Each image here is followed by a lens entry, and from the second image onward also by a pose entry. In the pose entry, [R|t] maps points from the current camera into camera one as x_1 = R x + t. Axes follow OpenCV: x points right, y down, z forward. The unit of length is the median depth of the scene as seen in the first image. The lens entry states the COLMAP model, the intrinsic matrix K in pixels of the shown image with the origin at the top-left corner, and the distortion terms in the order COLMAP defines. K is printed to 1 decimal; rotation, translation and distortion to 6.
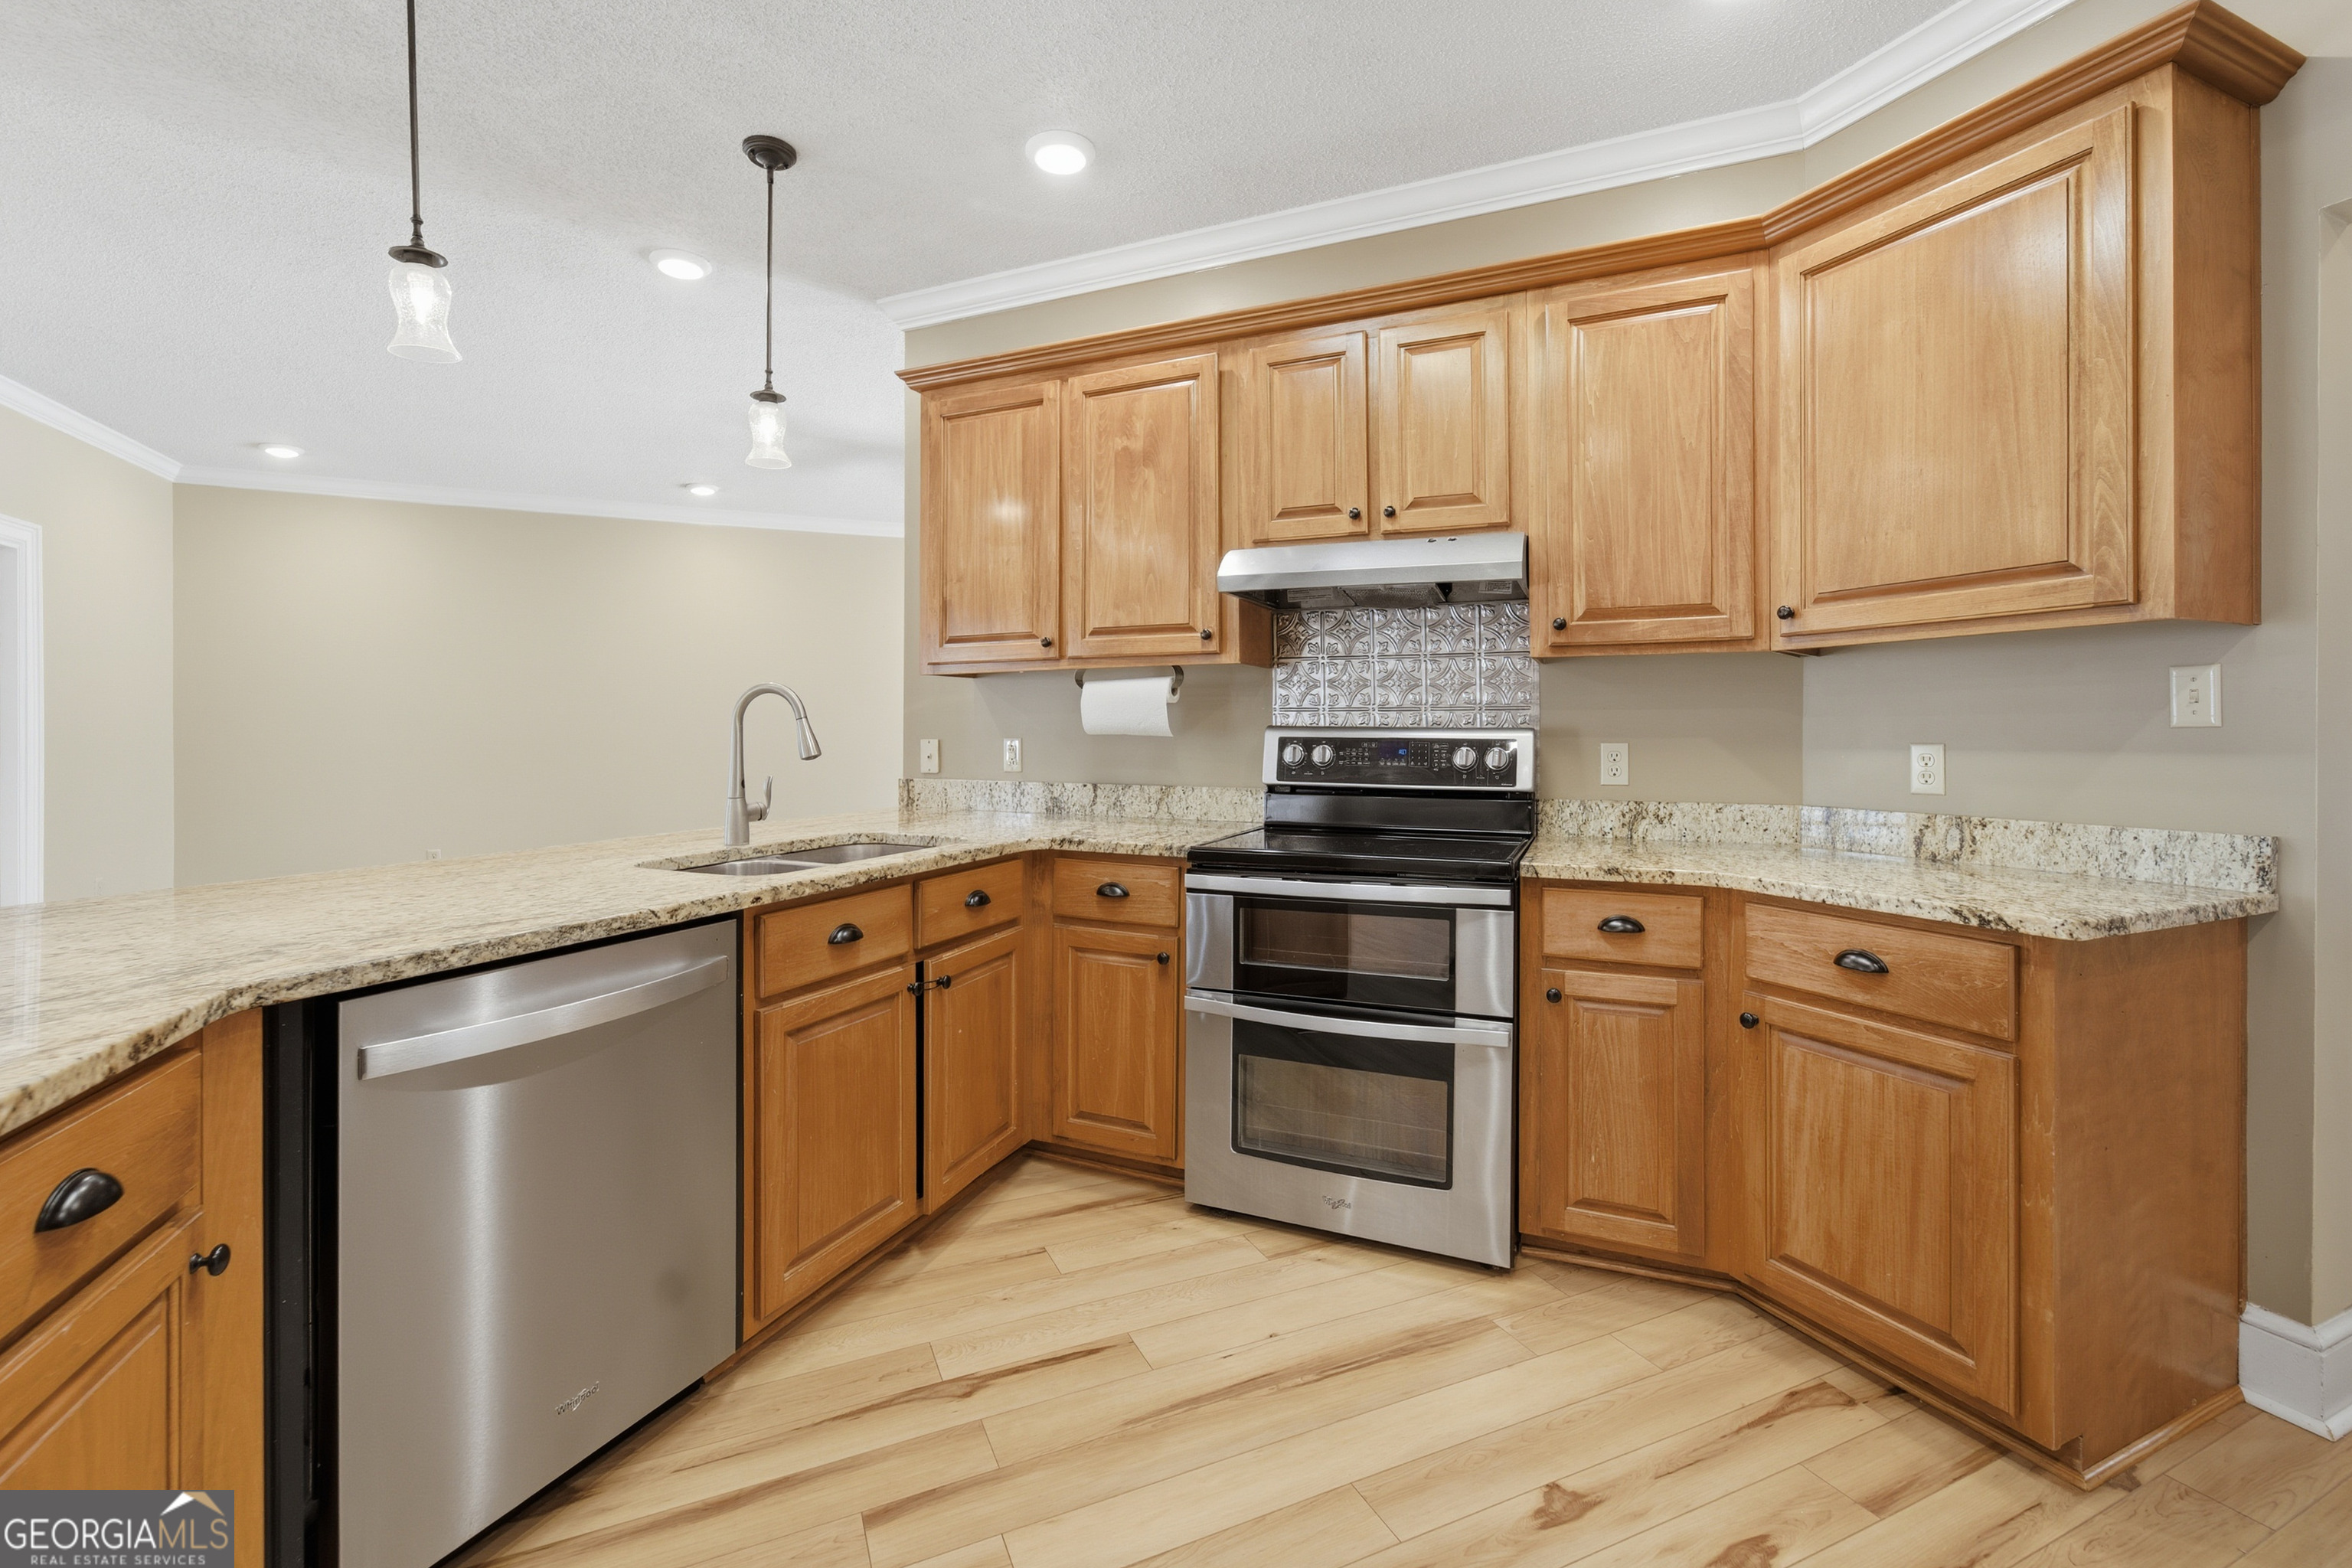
lens RADIAL K [[1025.9, 0, 1180.6], [0, 1025.9, 698.5], [0, 0, 1]] dist [-0.003109, -0.000034]
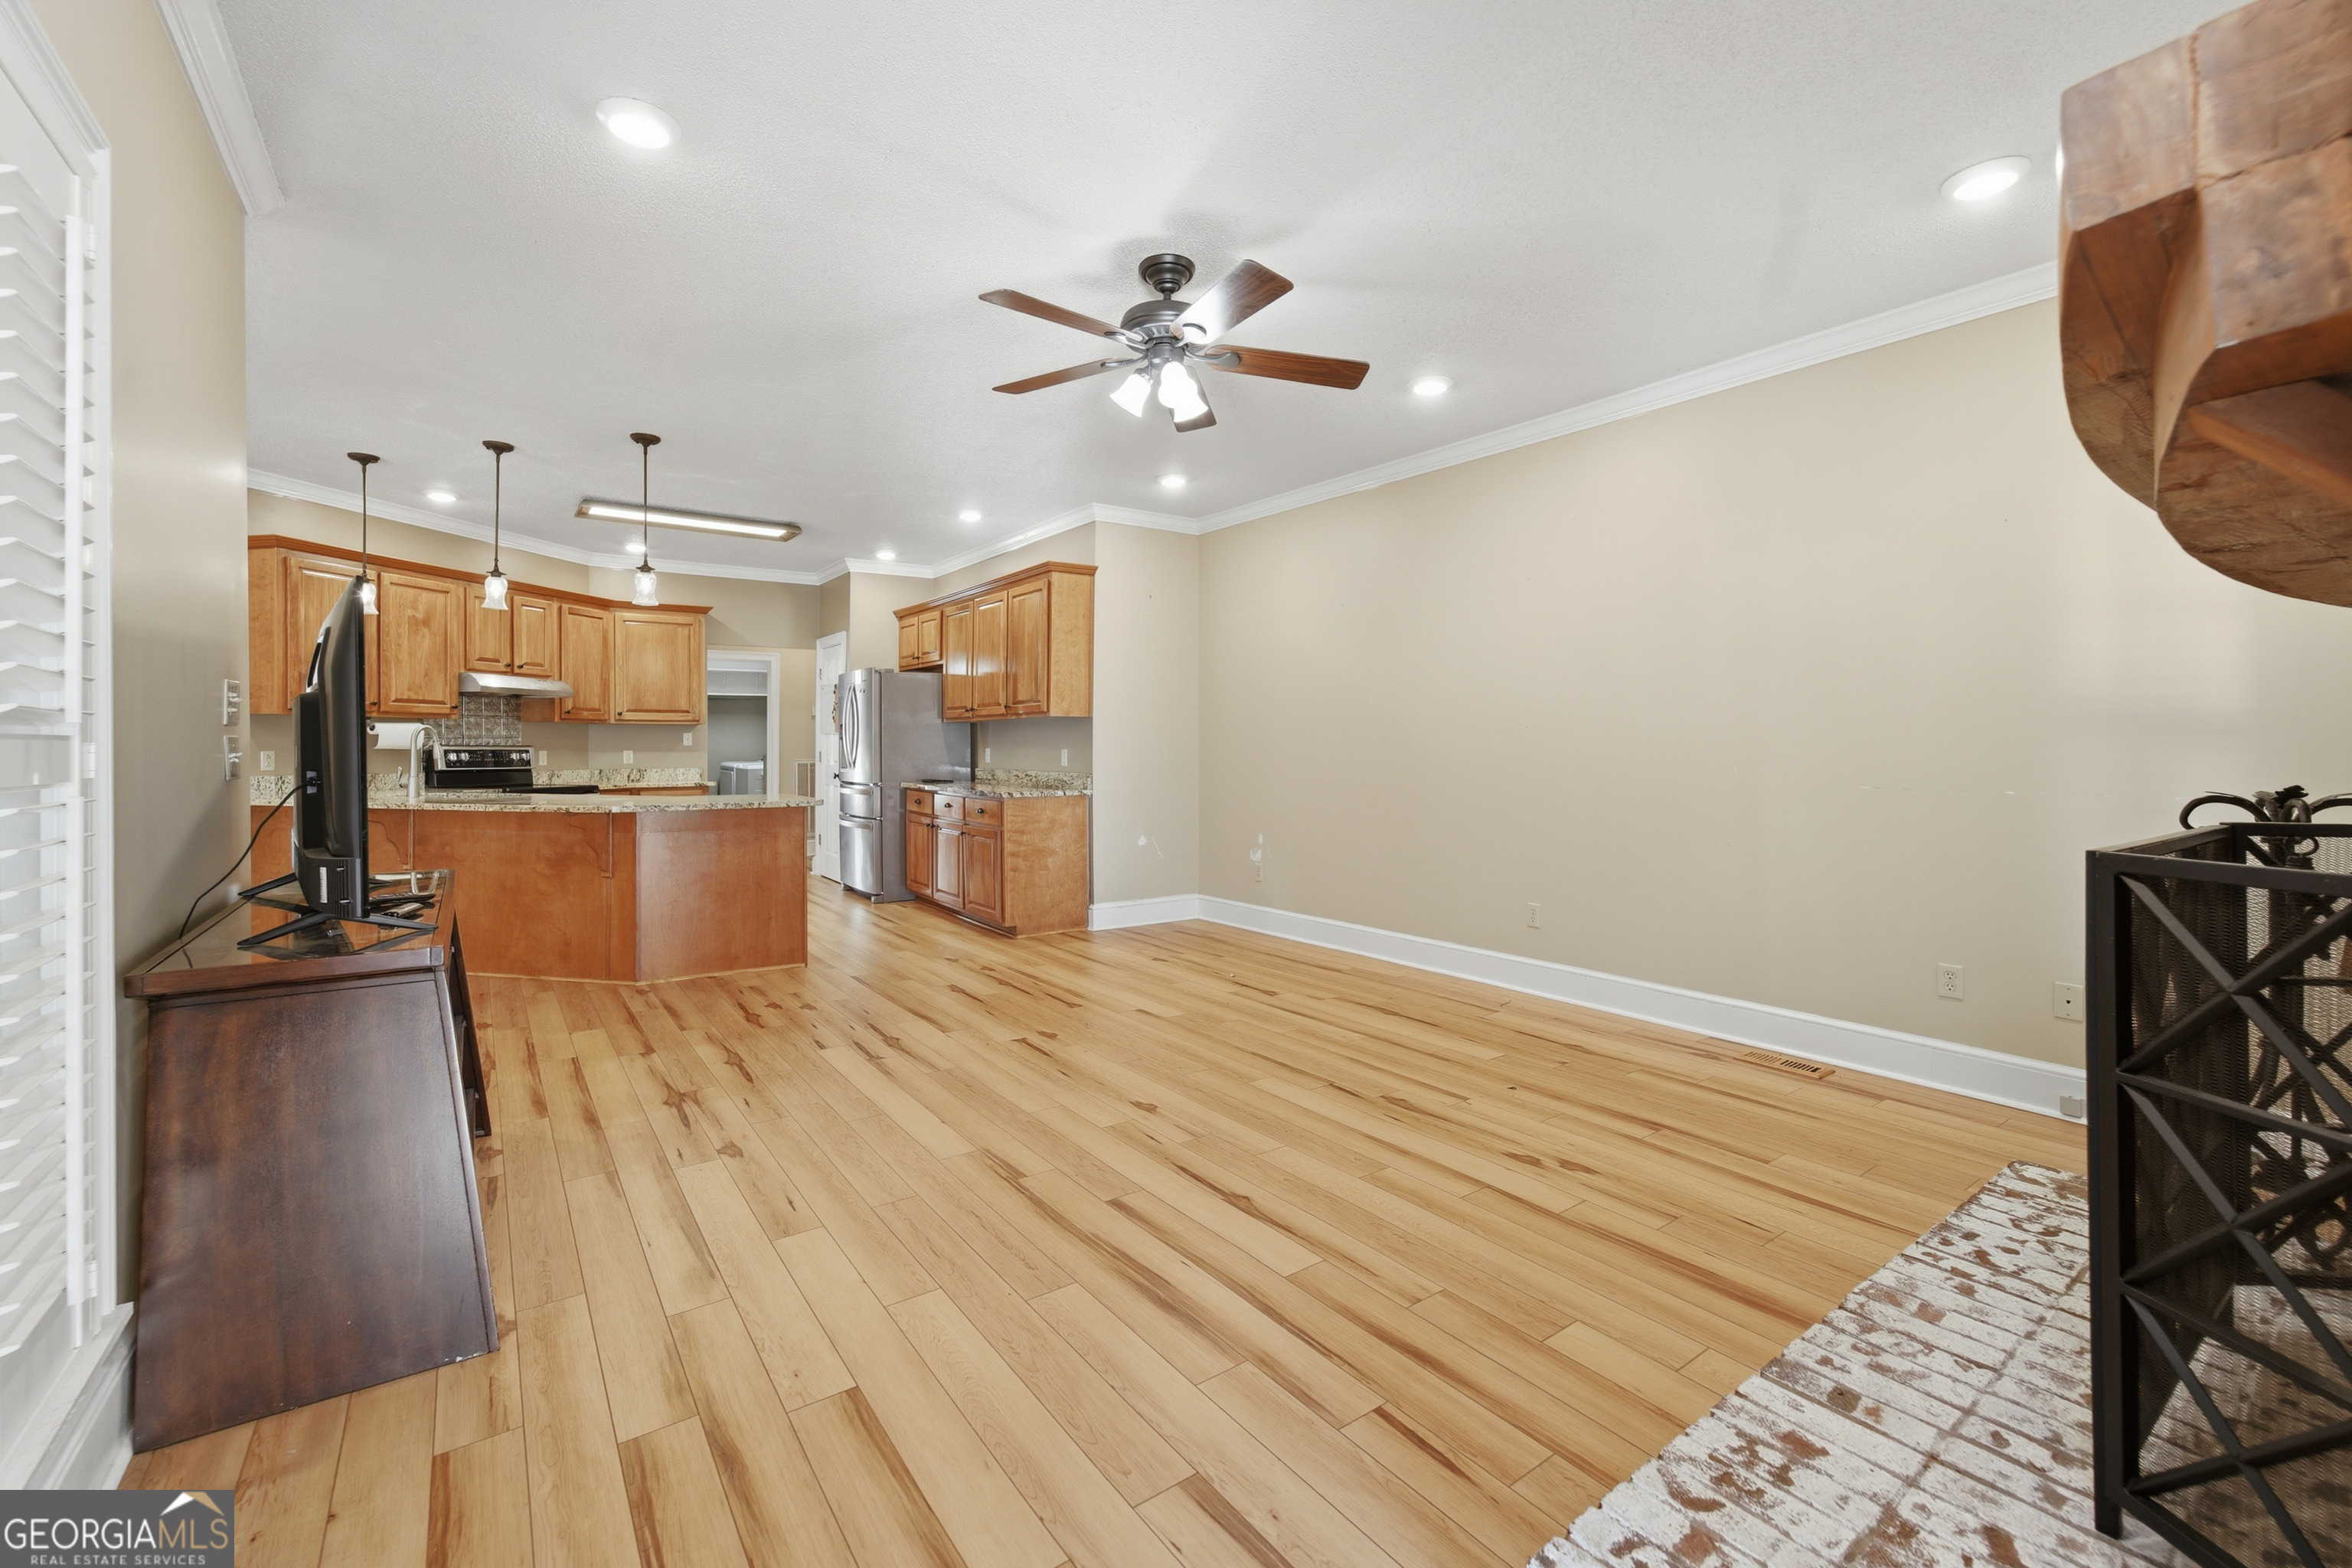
lens RADIAL K [[957.6, 0, 1163.8], [0, 957.6, 744.2], [0, 0, 1]] dist [-0.000592, 0.000059]
pose [[-0.194970, -0.003129, 0.980804, -2.488909], [-0.041848, 0.999111, -0.005131, -0.032372], [-0.979916, -0.042045, -0.194927, -0.172649]]
